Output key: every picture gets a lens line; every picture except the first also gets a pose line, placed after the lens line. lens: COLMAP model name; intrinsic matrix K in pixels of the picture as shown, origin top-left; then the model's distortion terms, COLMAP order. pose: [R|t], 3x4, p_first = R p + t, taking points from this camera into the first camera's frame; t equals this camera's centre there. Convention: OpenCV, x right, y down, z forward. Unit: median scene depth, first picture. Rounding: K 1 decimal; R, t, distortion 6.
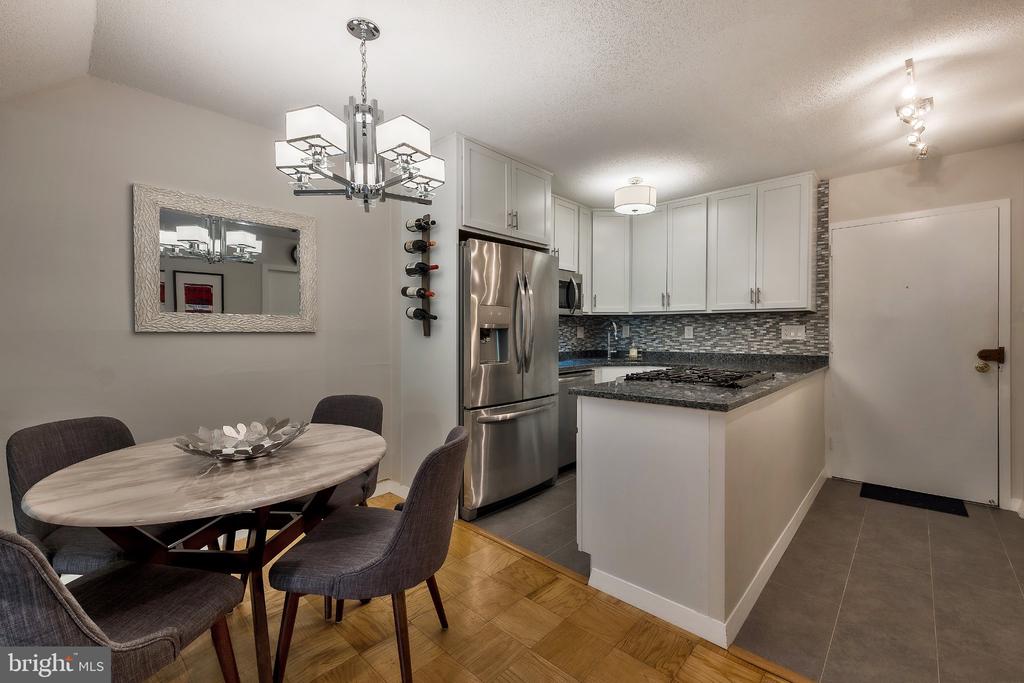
lens RADIAL K [[430.1, 0, 514.0], [0, 430.1, 338.1], [0, 0, 1]] dist [-0.001384, -0.000278]
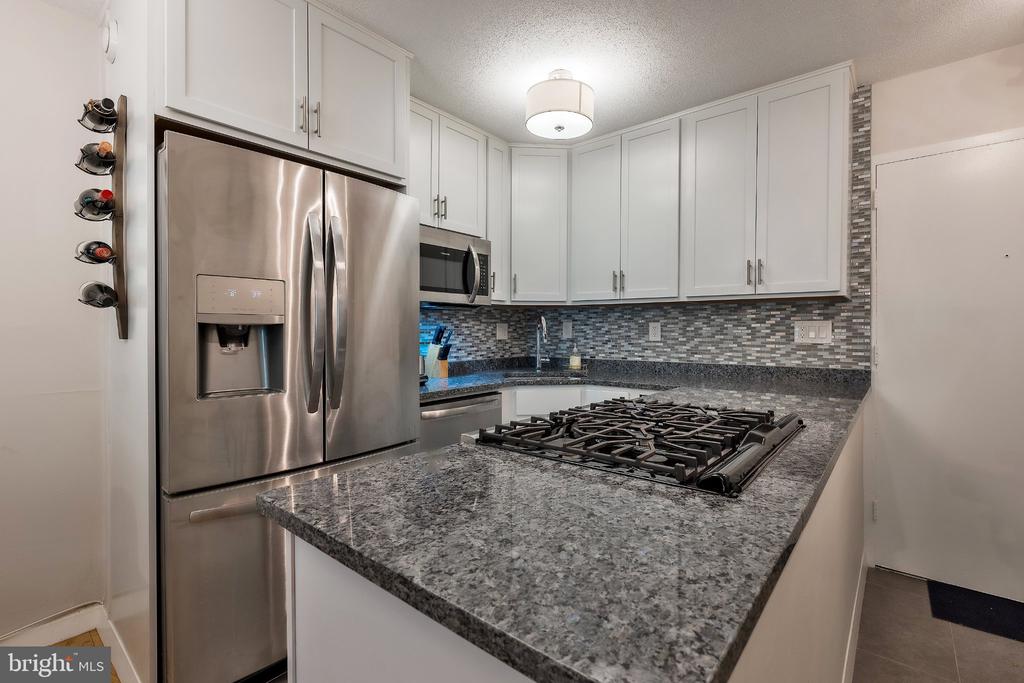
lens RADIAL K [[457.4, 0, 517.1], [0, 457.4, 335.7], [0, 0, 1]] dist [-0.002368, -0.000528]
pose [[0.998666, 0.000725, 0.051625, 0.188789], [-0.000634, 0.999998, -0.001780, -0.006769], [-0.051626, 0.001745, 0.998665, 0.366413]]
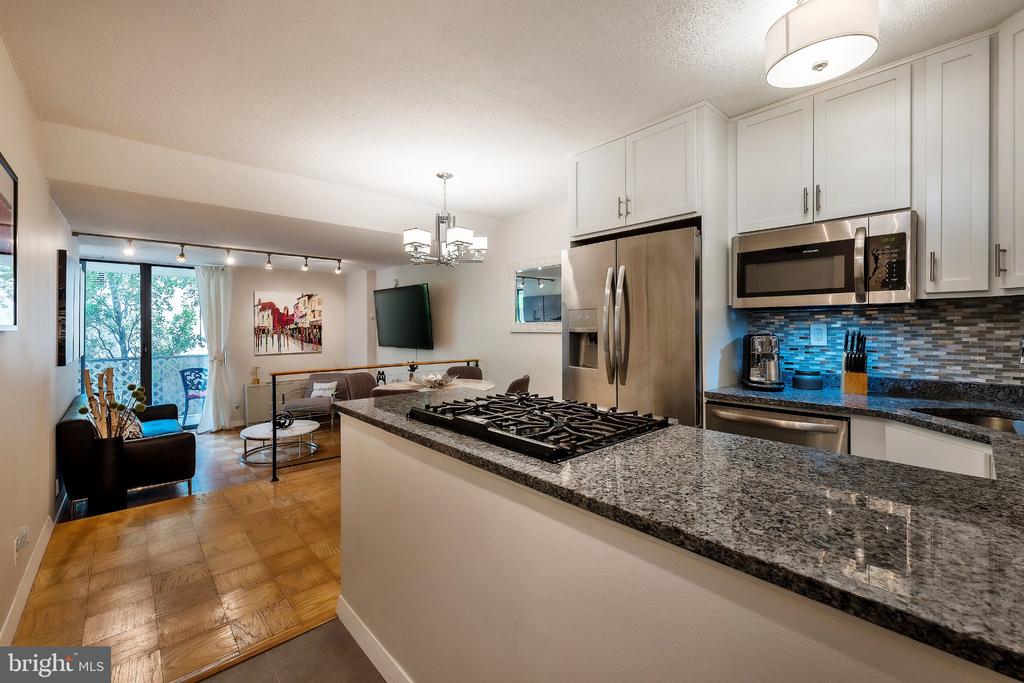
lens RADIAL K [[427.3, 0, 508.6], [0, 427.3, 328.8], [0, 0, 1]] dist [-0.000574, -0.000175]
pose [[-0.093258, 0.006706, -0.995619, 0.752135], [-0.007025, 0.999948, 0.007393, -0.029509], [0.995617, 0.007684, -0.093206, 0.730525]]
